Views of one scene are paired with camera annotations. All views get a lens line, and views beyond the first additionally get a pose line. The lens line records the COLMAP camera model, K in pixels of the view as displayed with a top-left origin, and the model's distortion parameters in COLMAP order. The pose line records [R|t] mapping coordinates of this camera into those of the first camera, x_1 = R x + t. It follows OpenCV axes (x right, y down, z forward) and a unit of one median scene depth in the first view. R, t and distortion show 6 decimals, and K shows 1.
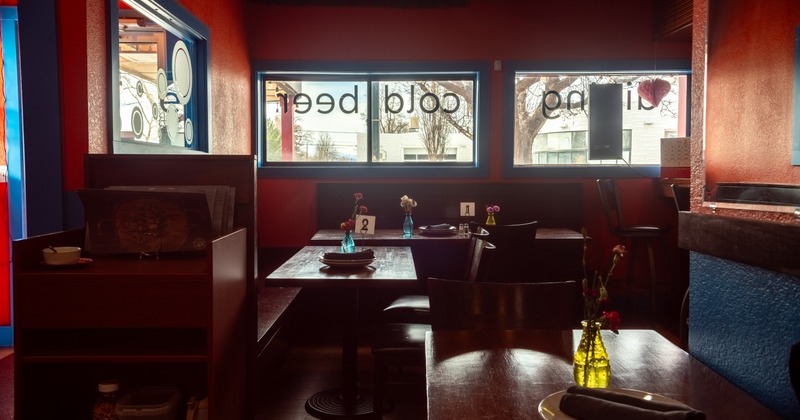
lens RADIAL K [[668.5, 0, 400.0], [0, 668.5, 210.0], [0, 0, 1]] dist [0.065372, -0.014027]
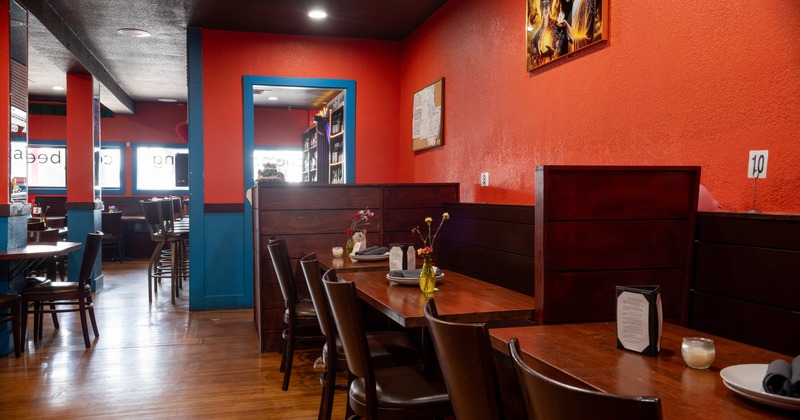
lens RADIAL K [[668.5, 0, 400.0], [0, 668.5, 210.0], [0, 0, 1]] dist [0.065372, -0.014027]
pose [[0.966065, -0.004274, 0.258262, 0.417608], [0.011068, 0.999630, -0.024861, 0.065912], [-0.258060, 0.026876, 0.965755, -1.333894]]
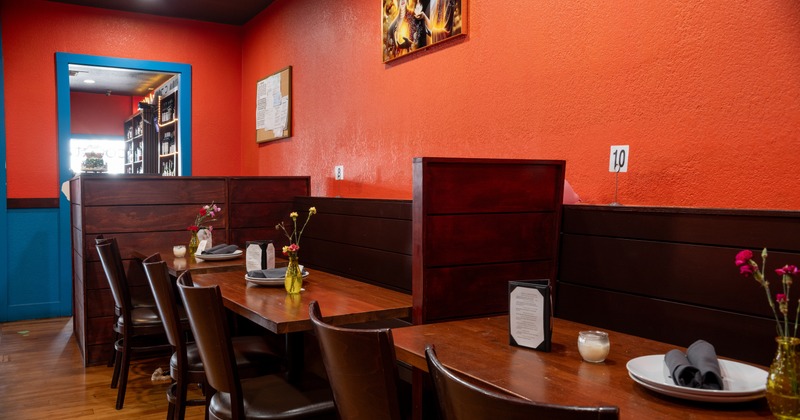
lens RADIAL K [[668.5, 0, 400.0], [0, 668.5, 210.0], [0, 0, 1]] dist [0.065372, -0.014027]
pose [[0.872689, -0.013250, 0.488098, 0.388598], [0.022173, 0.999676, -0.012508, 0.063961], [-0.487774, 0.021738, 0.872699, -1.250314]]
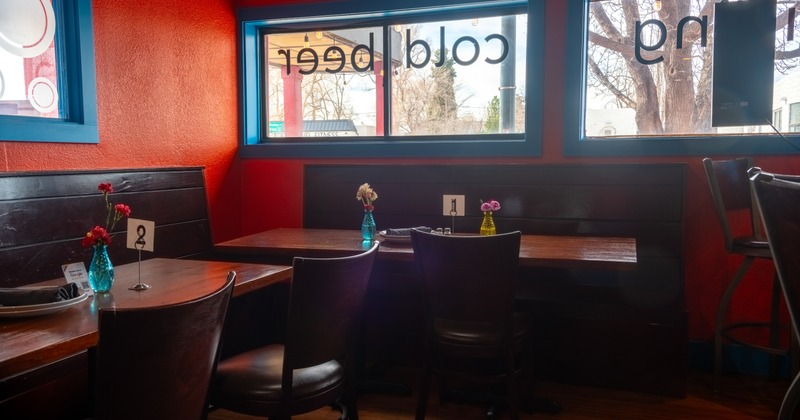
lens RADIAL K [[668.5, 0, 400.0], [0, 668.5, 210.0], [0, 0, 1]] dist [0.065372, -0.014027]
pose [[0.940266, 0.022646, -0.339687, 0.223049], [-0.012817, 0.999433, 0.031150, -0.013311], [0.340200, -0.024936, 0.940023, 0.307515]]
